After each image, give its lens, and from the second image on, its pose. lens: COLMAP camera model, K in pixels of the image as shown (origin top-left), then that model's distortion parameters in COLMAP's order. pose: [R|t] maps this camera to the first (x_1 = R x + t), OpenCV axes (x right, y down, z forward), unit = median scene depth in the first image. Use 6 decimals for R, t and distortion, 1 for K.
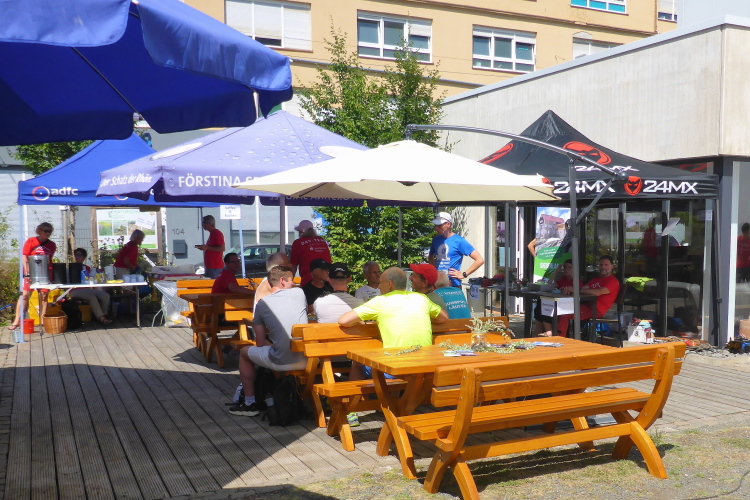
lens RADIAL K [[672.2, 0, 357.5], [0, 672.2, 248.5], [0, 0, 1]] dist [-0.043266, 0.005118]
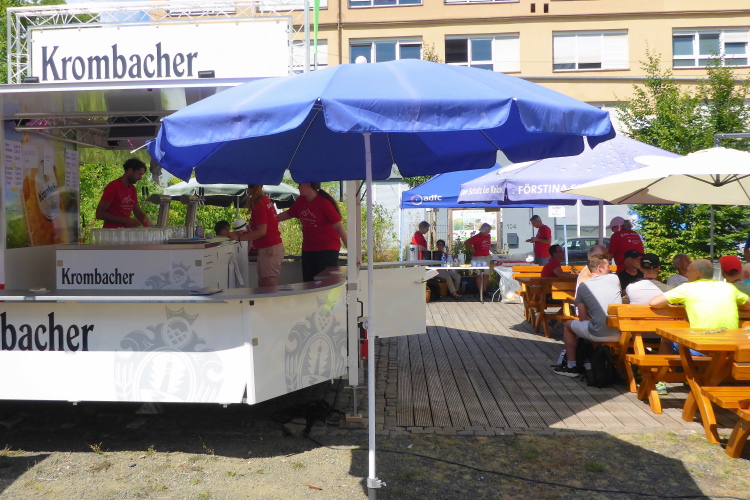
lens RADIAL K [[672.2, 0, 357.5], [0, 672.2, 248.5], [0, 0, 1]] dist [-0.043266, 0.005118]
pose [[0.897424, 0.014786, -0.440921, 0.025962], [-0.008260, 0.999826, 0.016717, -0.004102], [0.441092, -0.011360, 0.897390, -0.276324]]
